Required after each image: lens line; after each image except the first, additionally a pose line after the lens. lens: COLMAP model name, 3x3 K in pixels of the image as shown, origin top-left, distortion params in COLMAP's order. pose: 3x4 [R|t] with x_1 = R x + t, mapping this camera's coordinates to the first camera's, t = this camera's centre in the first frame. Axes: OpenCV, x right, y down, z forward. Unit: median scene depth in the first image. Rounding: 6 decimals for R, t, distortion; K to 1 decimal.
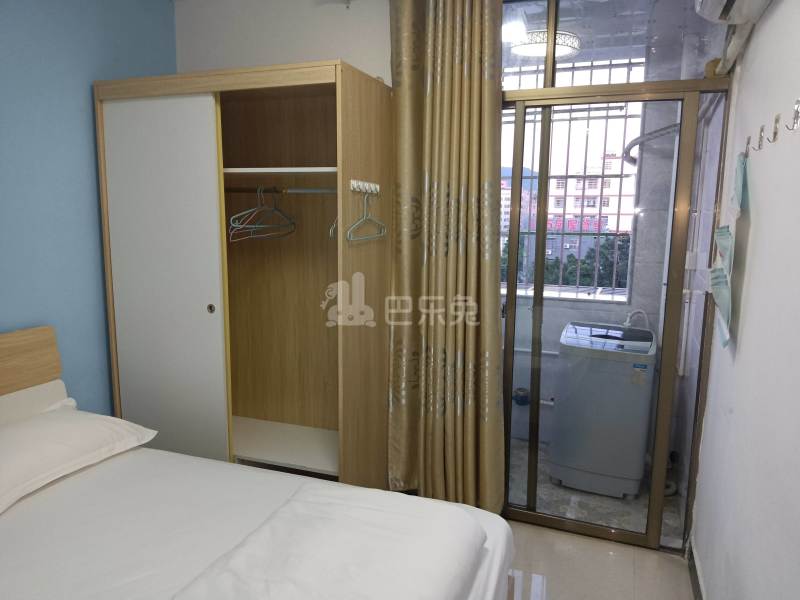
lens RADIAL K [[587.6, 0, 400.0], [0, 587.6, 300.0], [0, 0, 1]] dist [0.054710, -0.060405]
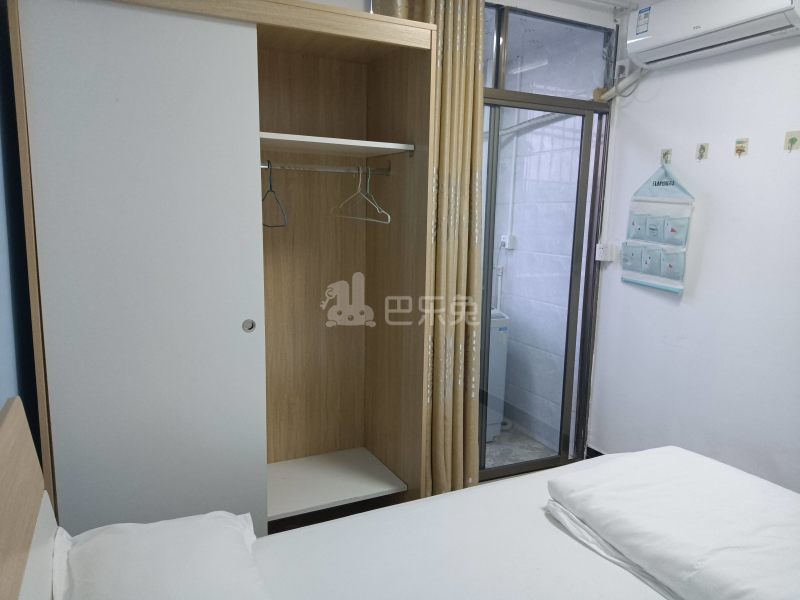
lens RADIAL K [[587.2, 0, 400.0], [0, 587.2, 300.0], [0, 0, 1]] dist [0.094157, -0.183569]
pose [[0.676658, -0.105904, 0.728642, -0.611397], [0.099304, 0.993687, 0.052207, -0.030754], [-0.729570, 0.037030, 0.682902, 0.317075]]
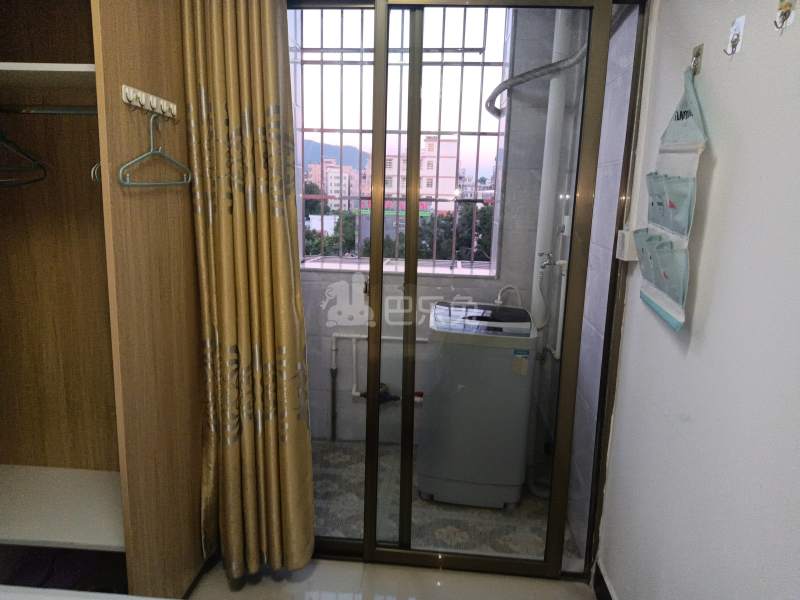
lens RADIAL K [[587.2, 0, 400.0], [0, 587.2, 300.0], [0, 0, 1]] dist [0.094157, -0.183569]
pose [[0.960102, -0.035118, 0.277437, 0.011043], [0.025417, 0.998936, 0.038490, 0.001721], [-0.278493, -0.029902, 0.959973, 0.248762]]
